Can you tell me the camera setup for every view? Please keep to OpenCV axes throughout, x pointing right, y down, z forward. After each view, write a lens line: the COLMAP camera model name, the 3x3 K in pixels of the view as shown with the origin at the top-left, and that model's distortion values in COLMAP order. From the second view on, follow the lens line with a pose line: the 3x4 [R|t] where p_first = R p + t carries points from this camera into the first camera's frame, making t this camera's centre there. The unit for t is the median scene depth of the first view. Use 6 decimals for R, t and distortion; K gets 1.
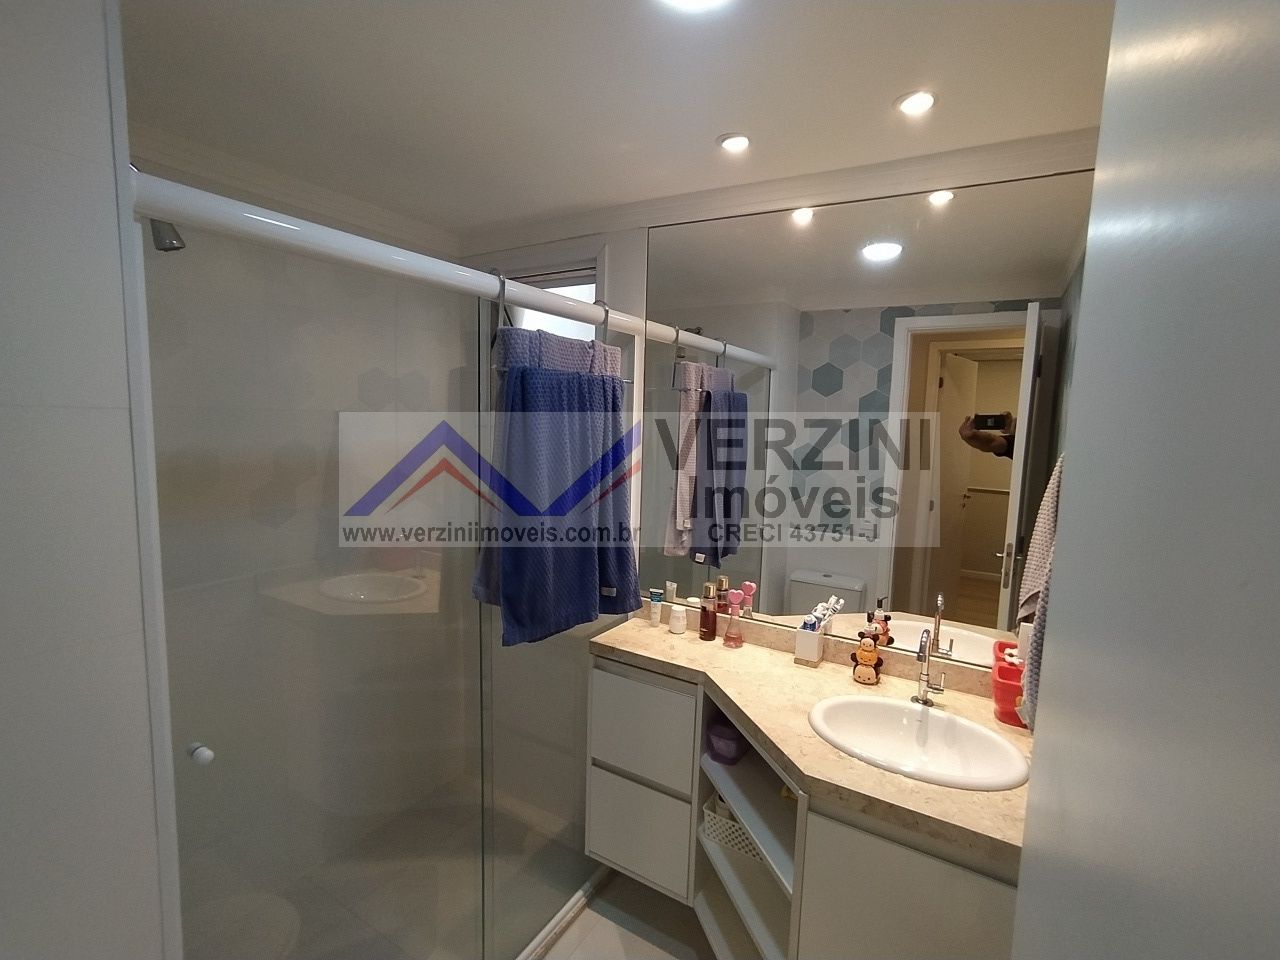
lens RADIAL K [[589.3, 0, 641.2], [0, 589.3, 483.2], [0, 0, 1]] dist [-0.025308, 0.008742]
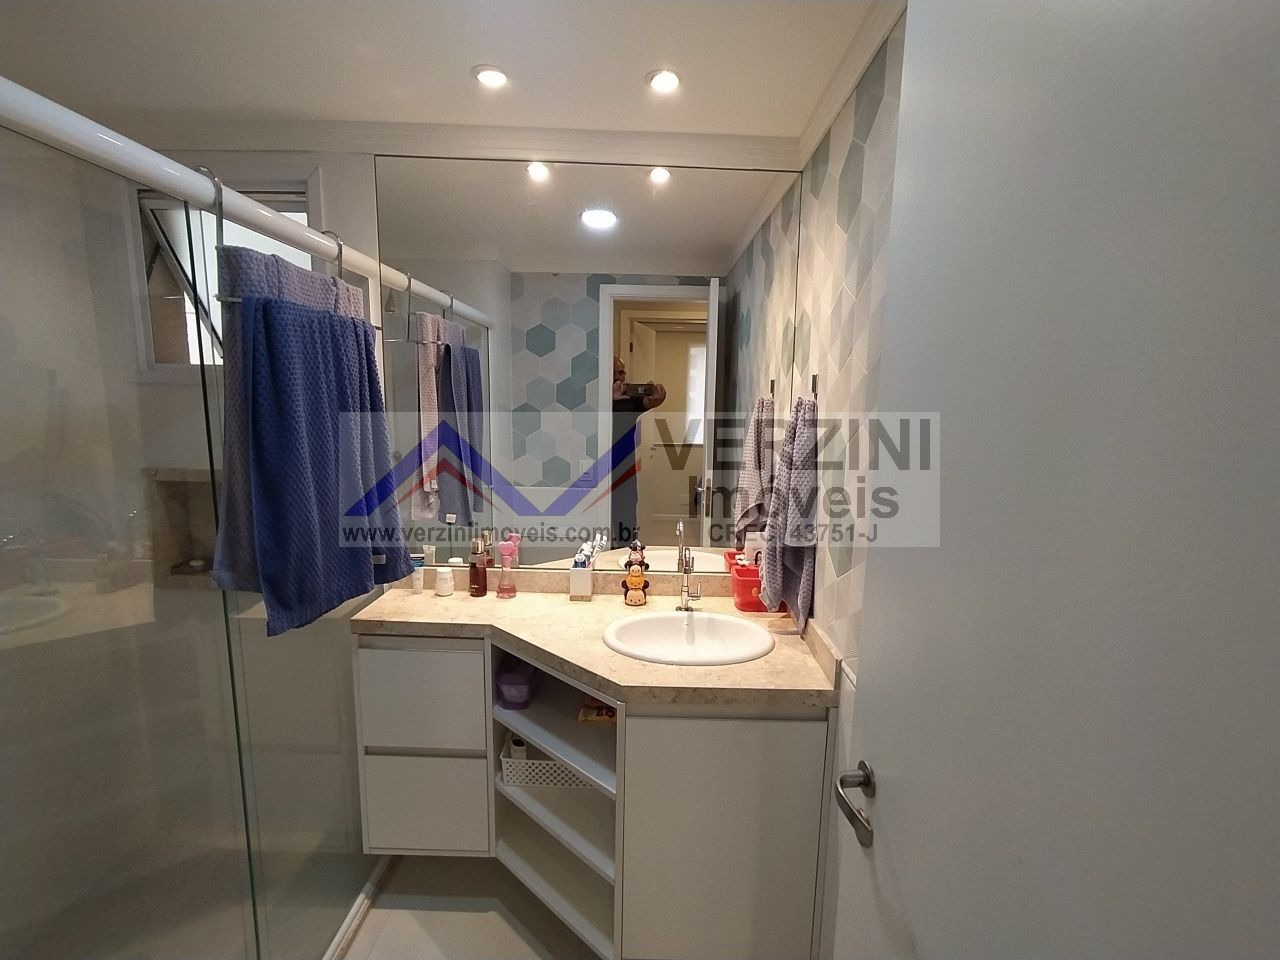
lens RADIAL K [[589.3, 0, 636.3], [0, 589.3, 481.7], [0, 0, 1]] dist [-0.025308, 0.008742]
pose [[0.863703, -0.083330, 0.497065, -0.141628], [0.058905, 0.996168, 0.064648, 0.028274], [-0.500547, -0.026557, 0.865302, 0.021660]]
